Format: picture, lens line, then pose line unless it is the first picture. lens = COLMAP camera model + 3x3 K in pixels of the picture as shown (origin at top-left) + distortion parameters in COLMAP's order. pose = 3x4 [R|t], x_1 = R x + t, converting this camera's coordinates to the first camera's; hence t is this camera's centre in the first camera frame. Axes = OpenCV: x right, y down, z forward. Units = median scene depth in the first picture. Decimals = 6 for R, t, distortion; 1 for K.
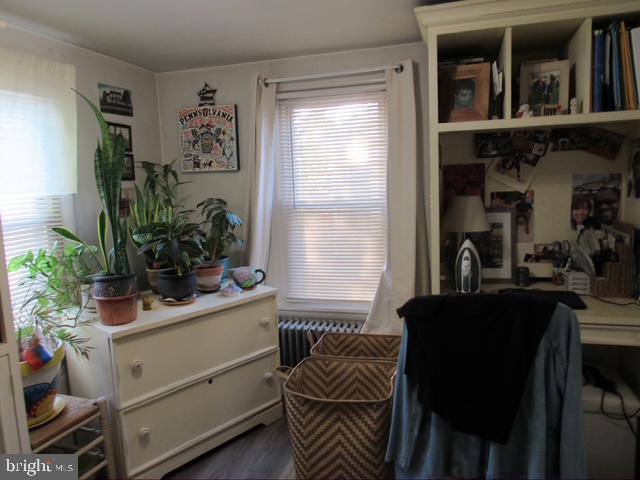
lens RADIAL K [[462.9, 0, 320.0], [0, 462.9, 240.0], [0, 0, 1]] dist [-0.028535, 0.000881]
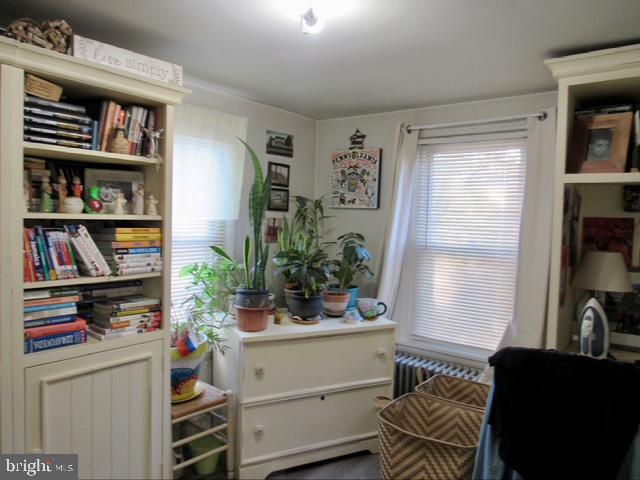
lens RADIAL K [[462.9, 0, 320.0], [0, 462.9, 240.0], [0, 0, 1]] dist [-0.028535, 0.000881]
pose [[0.927424, 0.084312, -0.364384, 0.130521], [-0.111923, 0.992177, -0.055293, -0.004594], [0.356871, 0.092063, 0.929606, -0.060924]]
